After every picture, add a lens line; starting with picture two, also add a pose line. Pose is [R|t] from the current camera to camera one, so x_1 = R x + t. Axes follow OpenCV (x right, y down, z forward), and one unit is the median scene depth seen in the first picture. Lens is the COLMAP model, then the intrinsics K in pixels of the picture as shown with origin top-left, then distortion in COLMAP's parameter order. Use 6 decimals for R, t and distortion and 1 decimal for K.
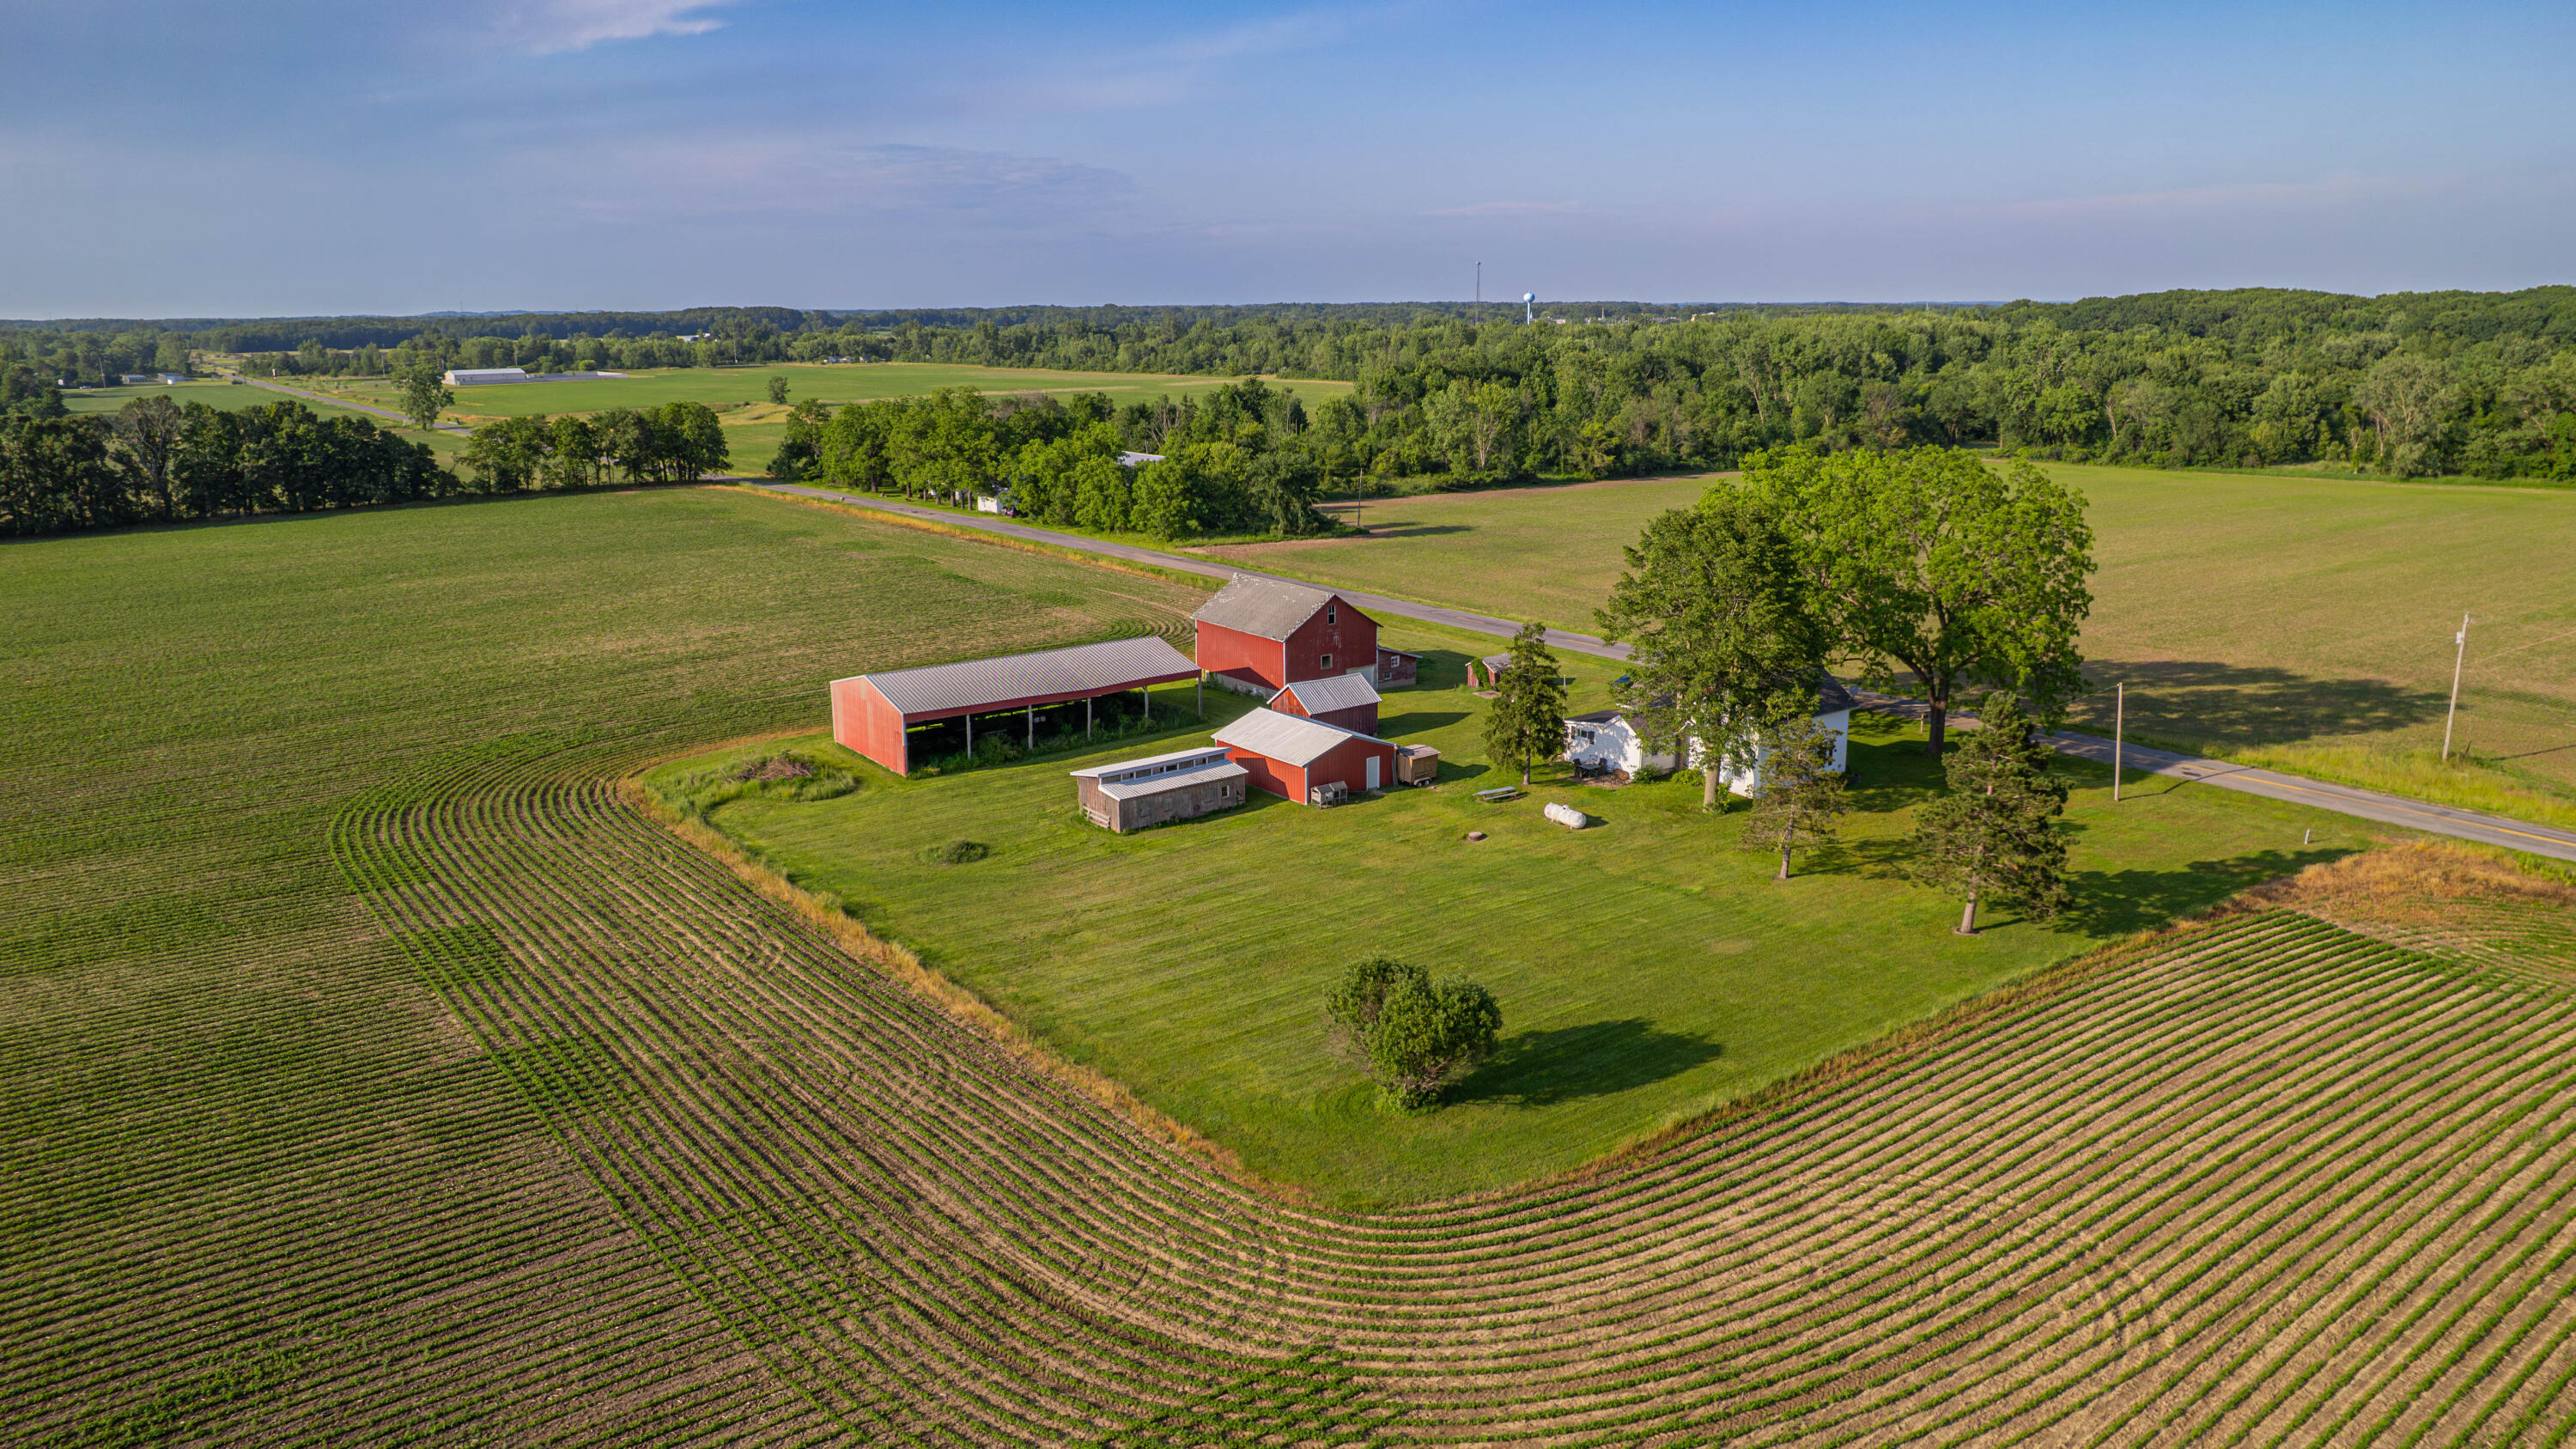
lens RADIAL K [[1721.2, 0, 1288.0], [0, 1721.2, 724.5], [0, 0, 1]] dist [-0.049469, 0.000476]
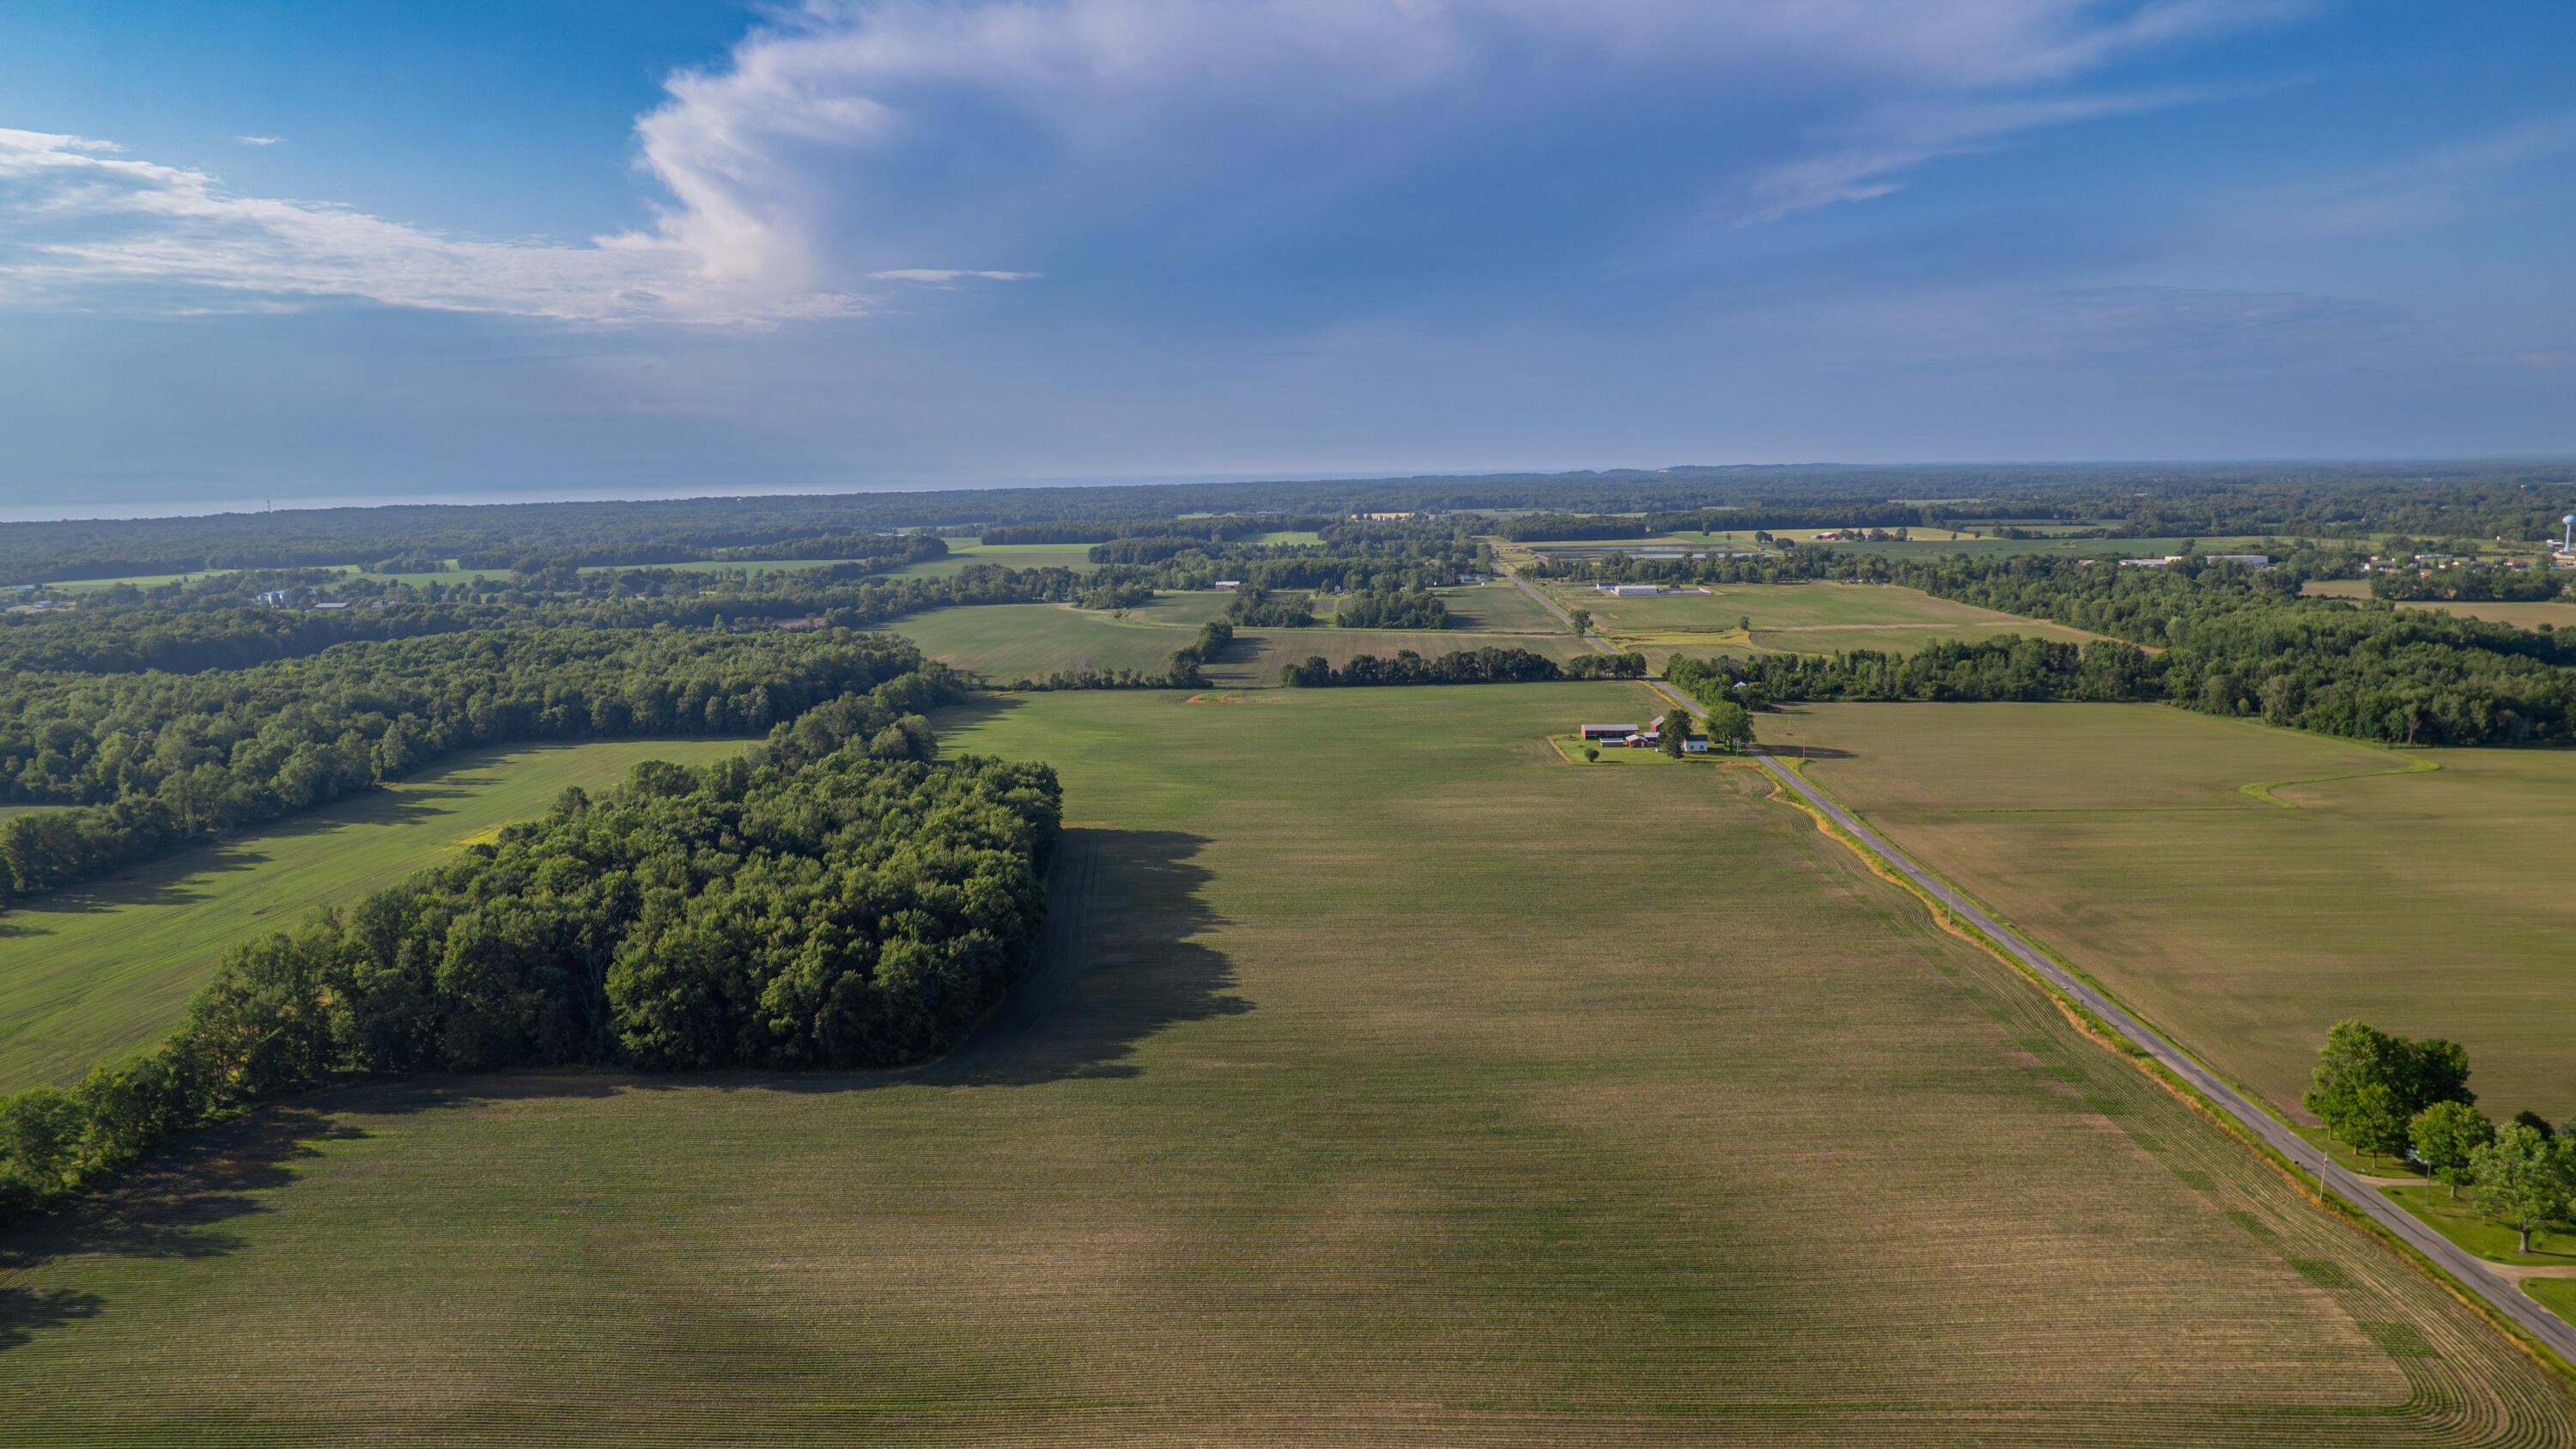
lens RADIAL K [[1721.2, 0, 1288.0], [0, 1721.2, 724.5], [0, 0, 1]] dist [-0.049469, 0.000476]
pose [[0.774269, 0.088838, -0.626591, 1.212873], [-0.137178, 0.990118, -0.029131, 0.126841], [0.617811, 0.108510, 0.778804, -1.946436]]
